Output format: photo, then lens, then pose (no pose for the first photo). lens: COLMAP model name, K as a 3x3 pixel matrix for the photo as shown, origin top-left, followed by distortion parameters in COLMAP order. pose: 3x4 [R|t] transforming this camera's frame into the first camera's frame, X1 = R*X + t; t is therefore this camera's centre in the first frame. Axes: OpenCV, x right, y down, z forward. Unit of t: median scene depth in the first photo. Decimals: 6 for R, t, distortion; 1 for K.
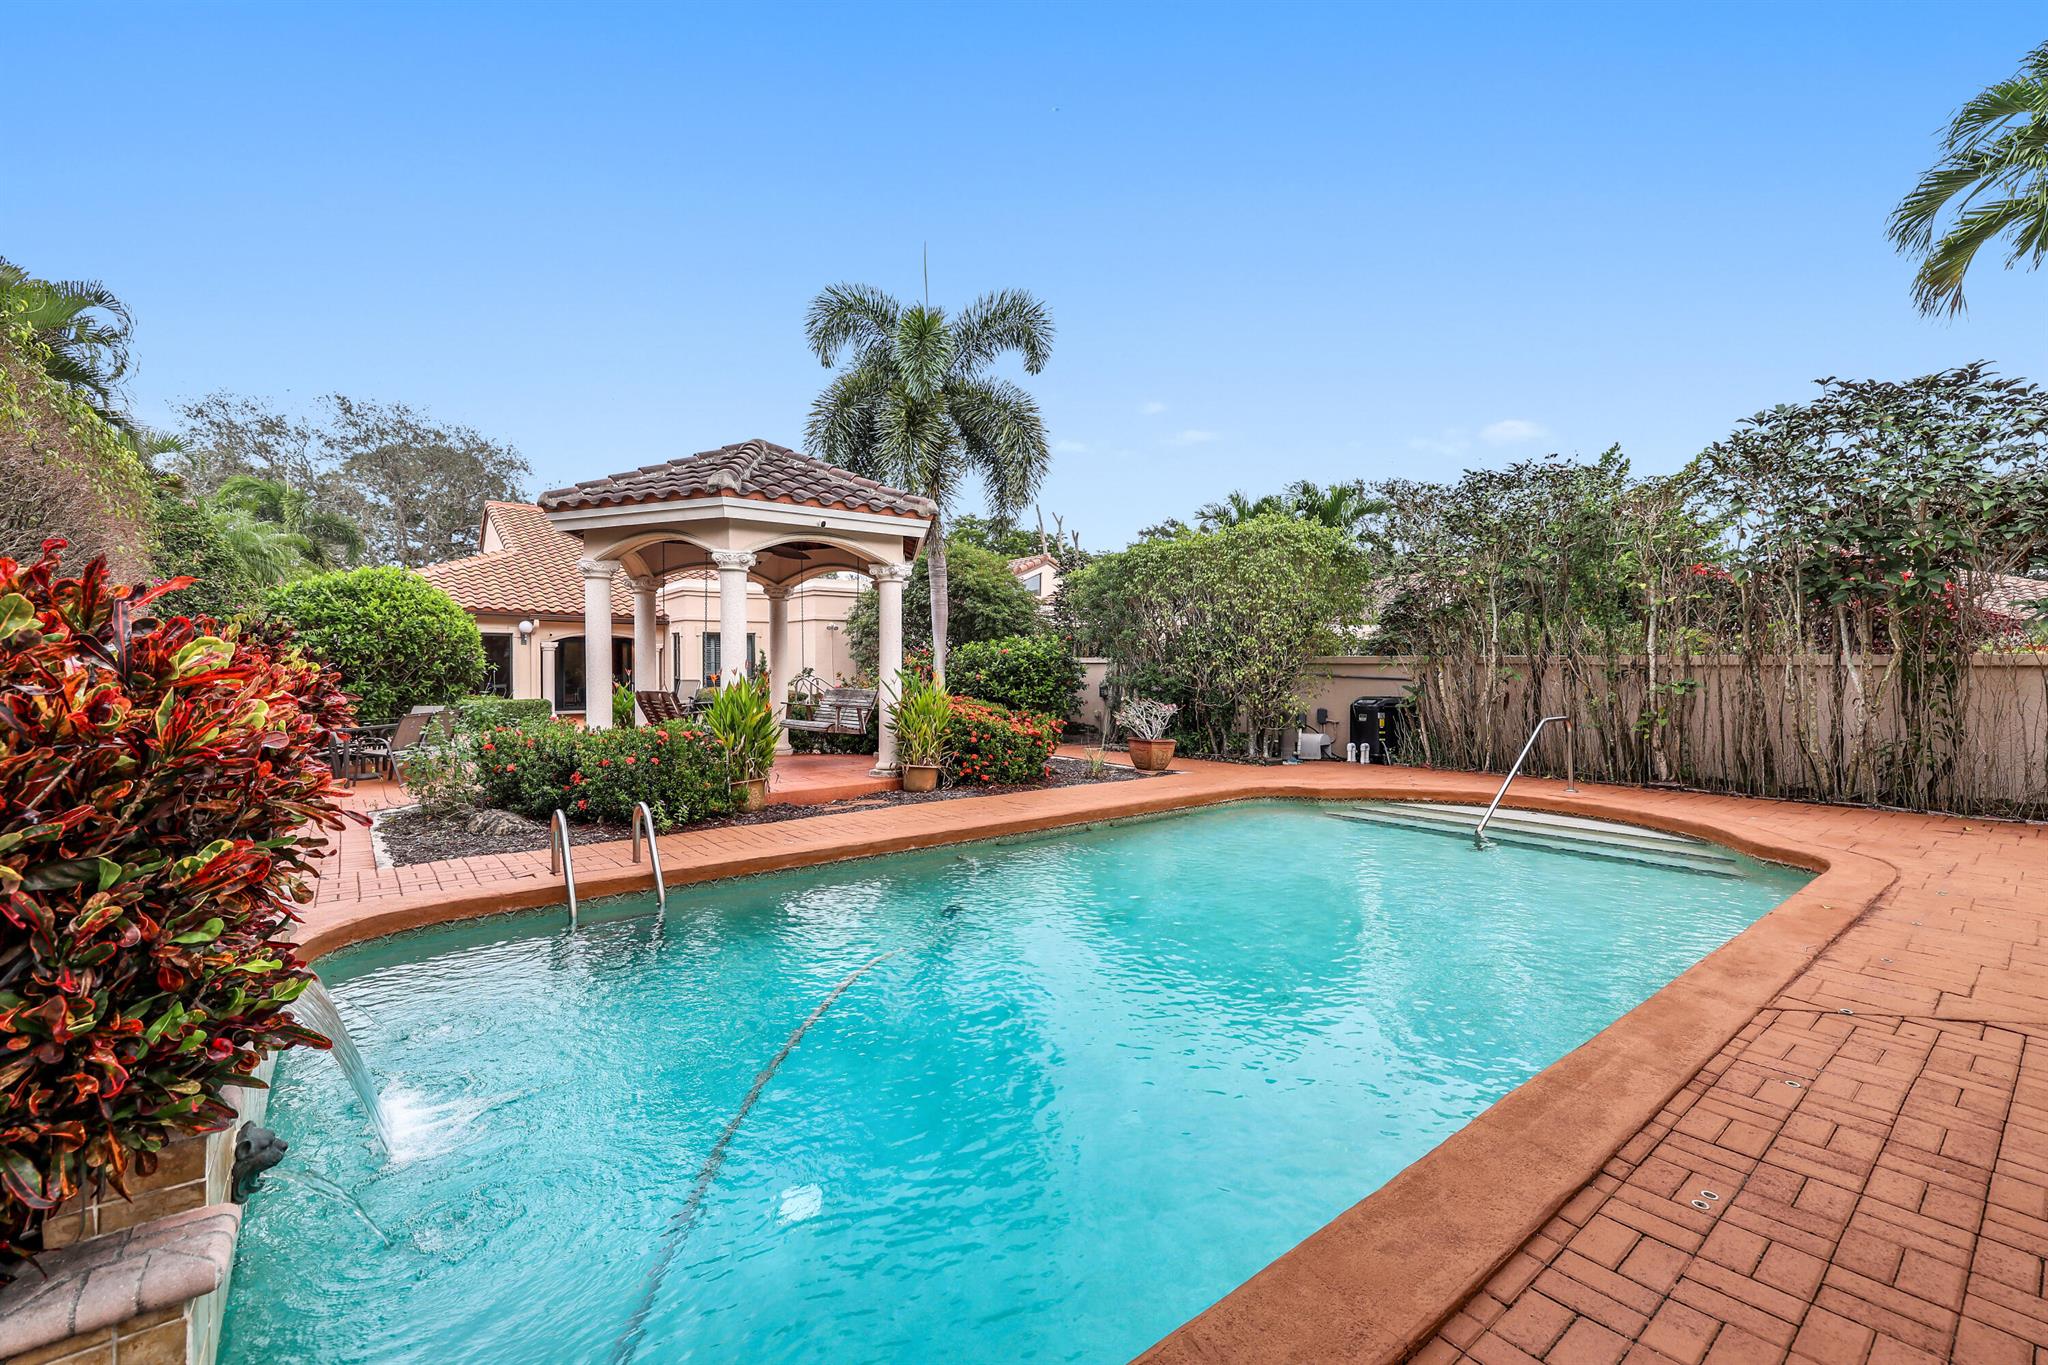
lens RADIAL K [[869.3, 0, 1029.3], [0, 869.3, 667.7], [0, 0, 1]] dist [0.000855, -0.002102]
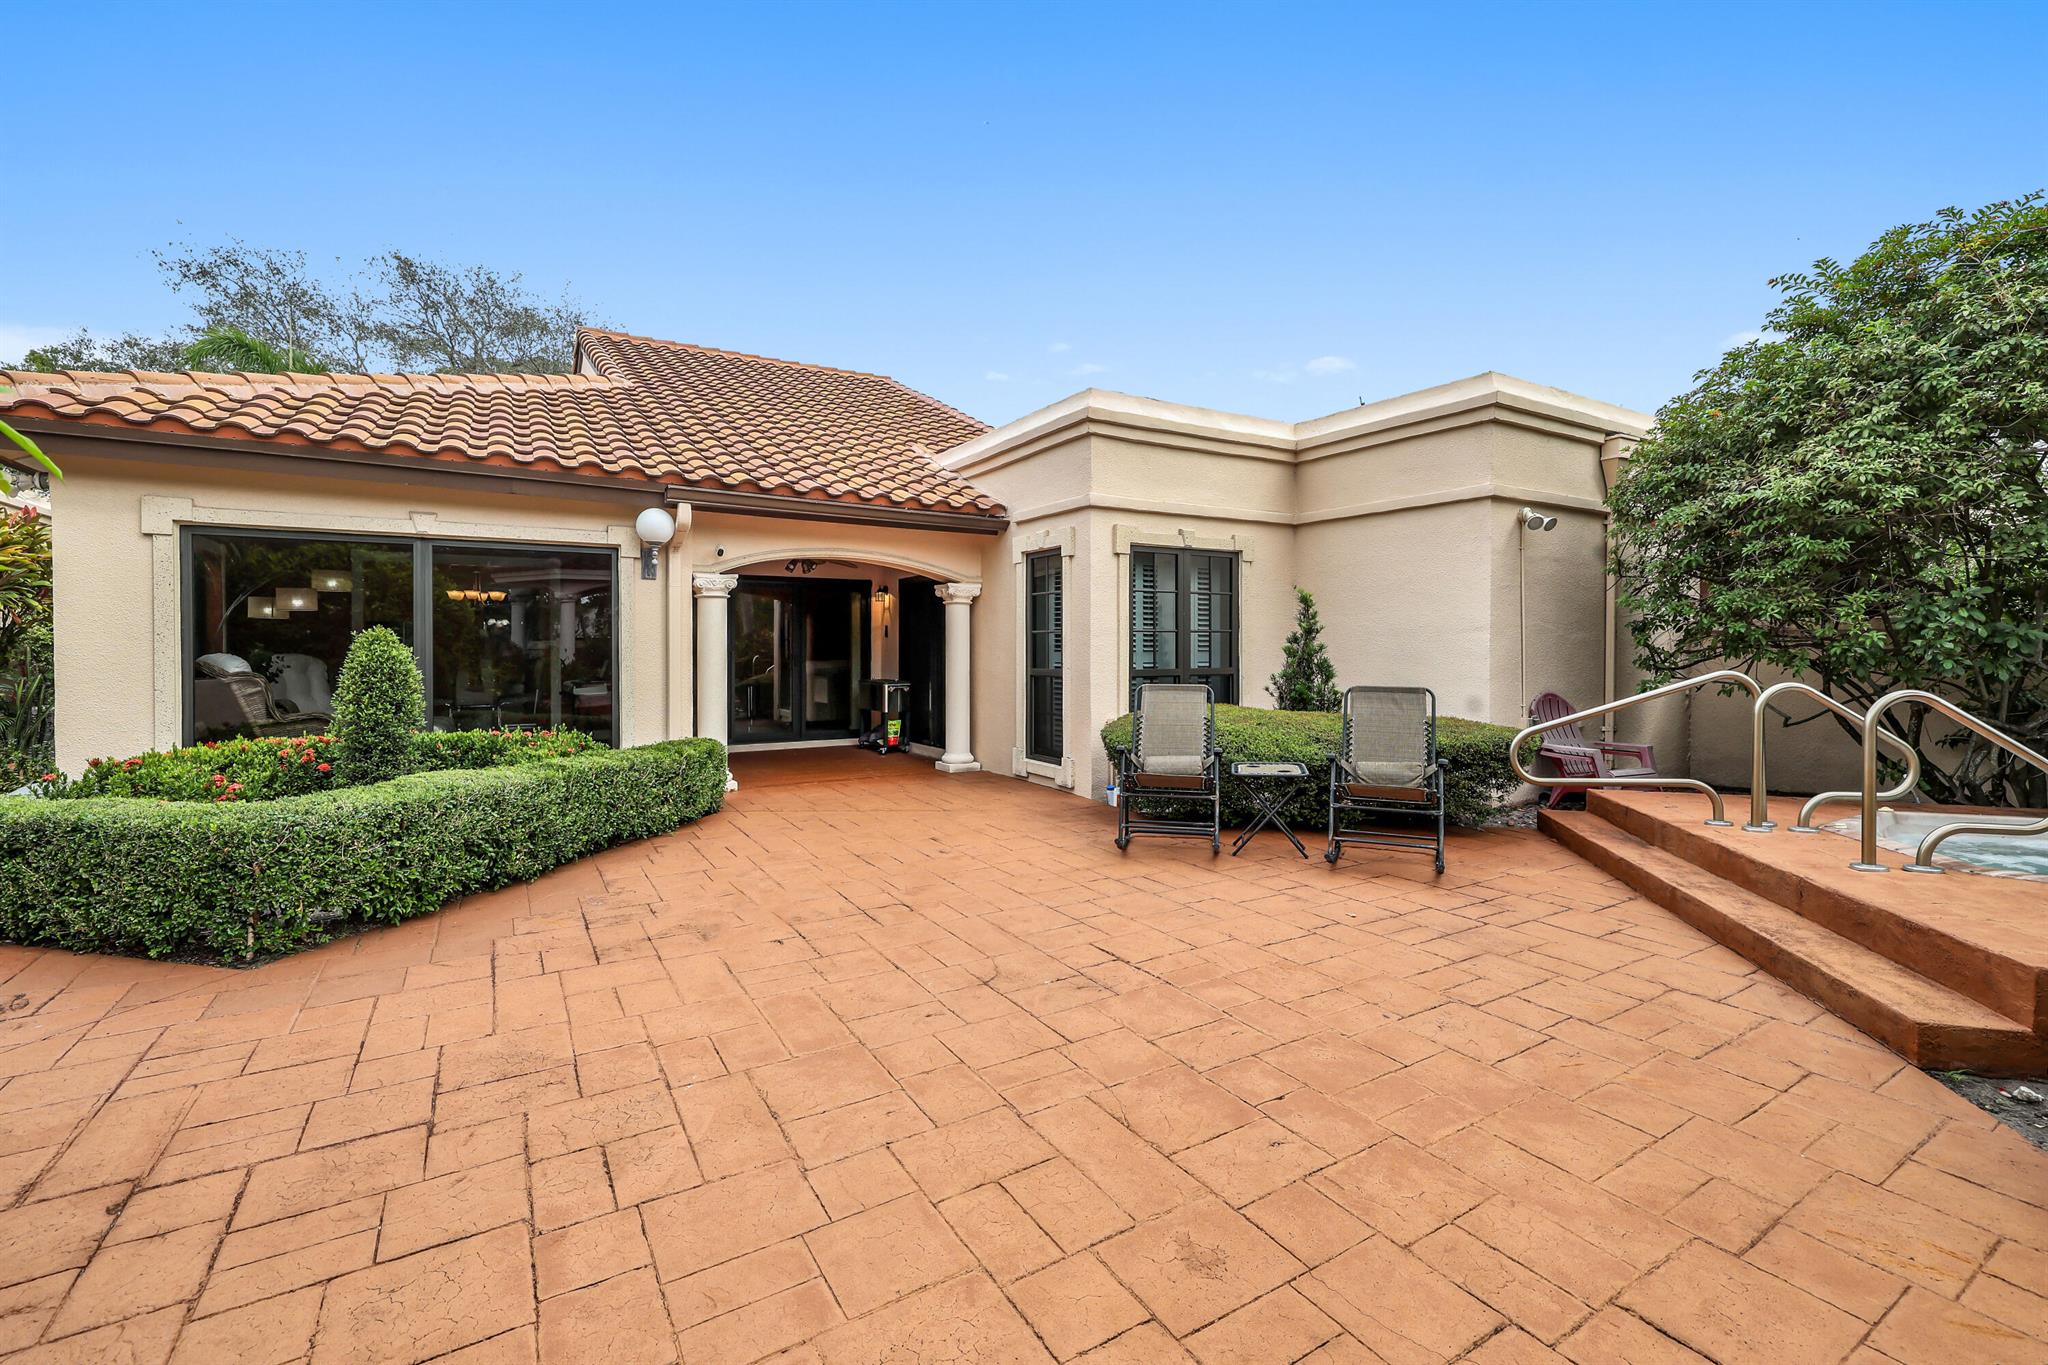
lens RADIAL K [[869.3, 0, 1003.8], [0, 869.3, 653.7], [0, 0, 1]] dist [0.000855, -0.002102]
pose [[0.991041, 0.003360, -0.133517, -0.560875], [-0.002588, 0.999979, 0.005953, 0.001258], [0.133534, -0.005554, 0.991029, 0.958675]]
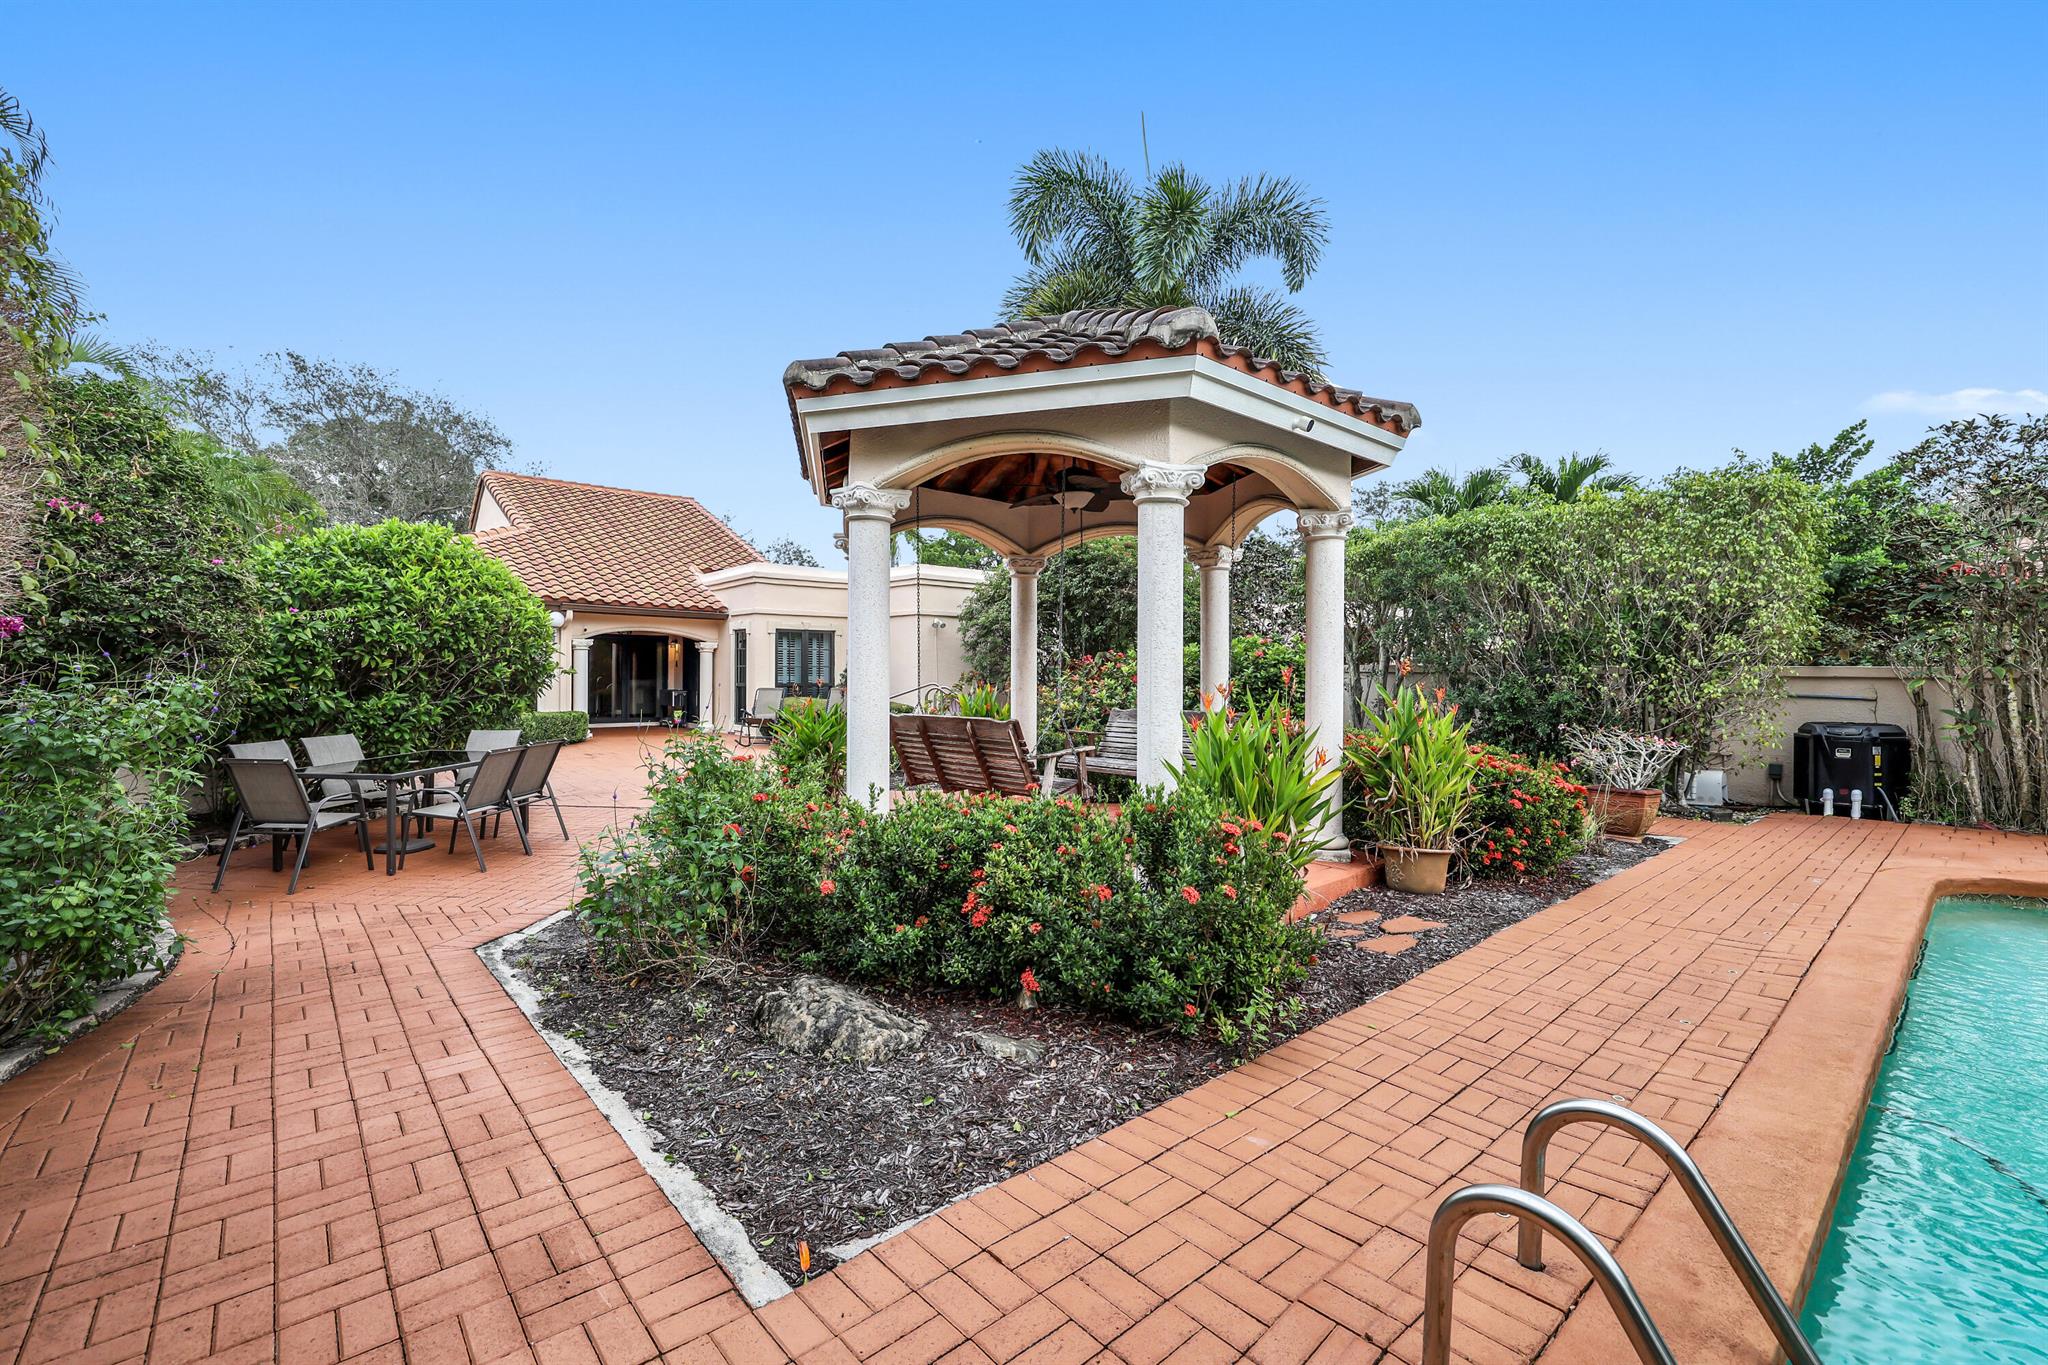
lens RADIAL K [[869.3, 0, 1024.9], [0, 869.3, 666.5], [0, 0, 1]] dist [0.000855, -0.002102]
pose [[0.998793, 0.008710, 0.048335, -0.272326], [-0.008299, 0.999928, -0.008704, -0.001779], [-0.048408, 0.008292, 0.998793, 0.273755]]
